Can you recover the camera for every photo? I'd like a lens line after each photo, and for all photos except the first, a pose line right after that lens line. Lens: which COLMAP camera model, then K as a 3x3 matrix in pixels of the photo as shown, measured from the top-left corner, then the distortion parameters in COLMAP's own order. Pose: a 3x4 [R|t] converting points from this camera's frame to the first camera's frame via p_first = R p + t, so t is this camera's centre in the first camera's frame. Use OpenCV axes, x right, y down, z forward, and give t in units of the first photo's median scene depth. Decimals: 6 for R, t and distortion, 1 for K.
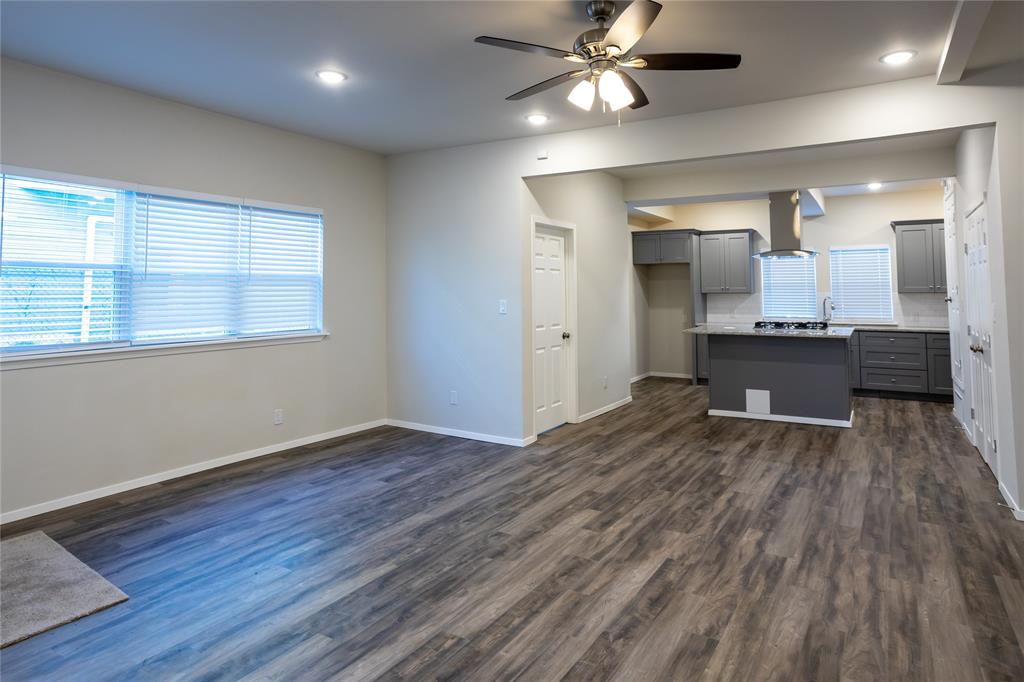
lens RADIAL K [[596.1, 0, 550.6], [0, 596.1, 255.2], [0, 0, 1]] dist [-0.037286, 0.016509]
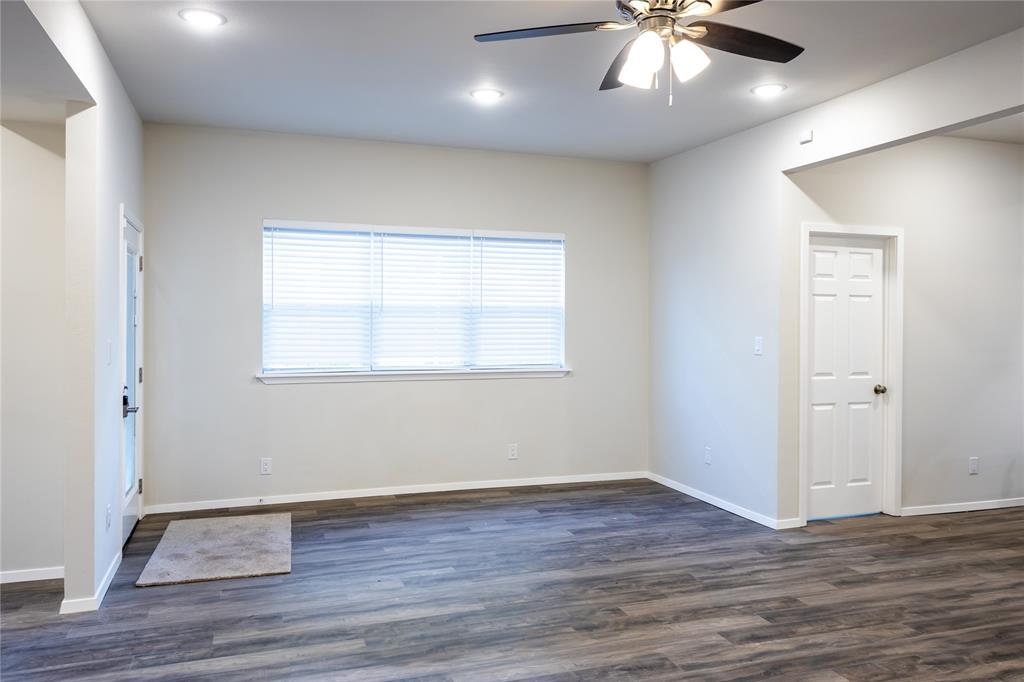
lens RADIAL K [[731.2, 0, 505.4], [0, 731.2, 332.0], [0, 0, 1]] dist [-0.009397, 0.020377]
pose [[0.762162, 0.016094, -0.647186, 0.346556], [0.029655, 0.997774, 0.059736, 0.004416], [0.646707, -0.064721, 0.759988, 0.095377]]
